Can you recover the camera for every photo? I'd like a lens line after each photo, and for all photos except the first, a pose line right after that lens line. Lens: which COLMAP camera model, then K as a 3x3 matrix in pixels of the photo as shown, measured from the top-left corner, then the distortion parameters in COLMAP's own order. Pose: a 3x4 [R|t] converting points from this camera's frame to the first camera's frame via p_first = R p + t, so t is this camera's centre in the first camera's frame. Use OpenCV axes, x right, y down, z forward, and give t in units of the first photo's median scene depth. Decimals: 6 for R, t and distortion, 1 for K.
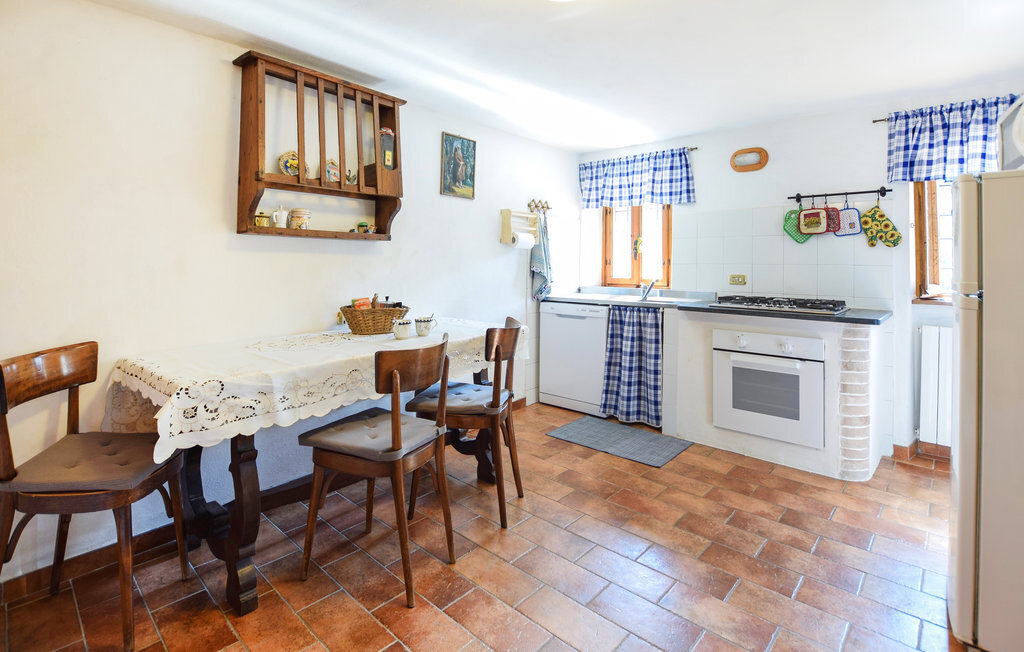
lens RADIAL K [[480.8, 0, 503.6], [0, 480.8, 323.3], [0, 0, 1]] dist [-0.026730, 0.000106]
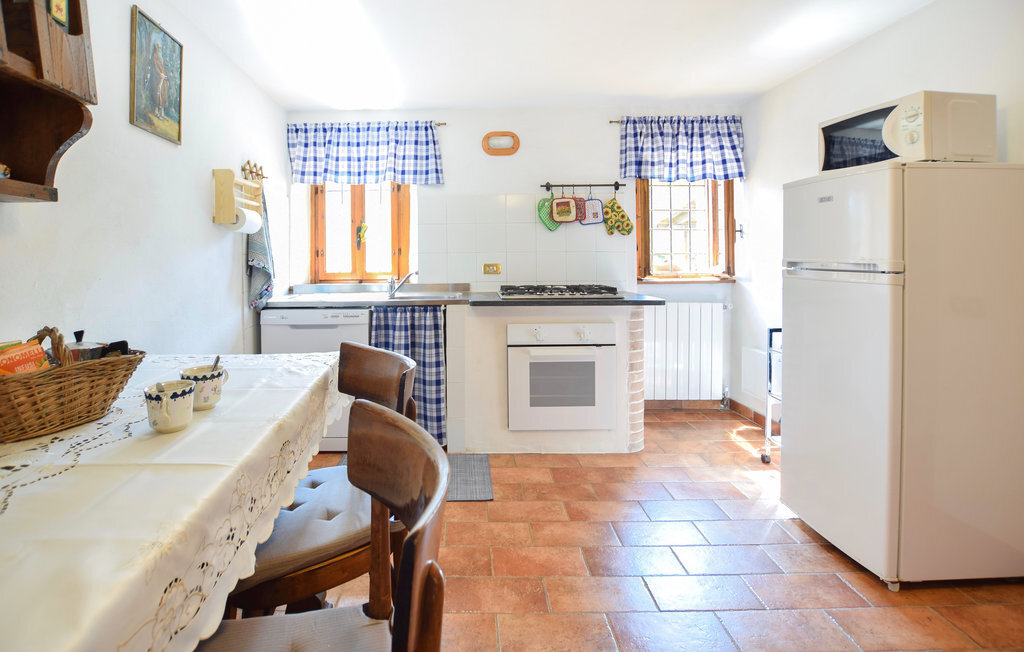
lens RADIAL K [[490.9, 0, 511.9], [0, 490.9, 300.4], [0, 0, 1]] dist [-0.046878, 0.009337]
pose [[0.731759, -0.072668, 0.677679, -0.163175], [0.095829, 0.995393, 0.003260, -0.031996], [-0.674794, 0.062555, 0.735351, 0.293887]]
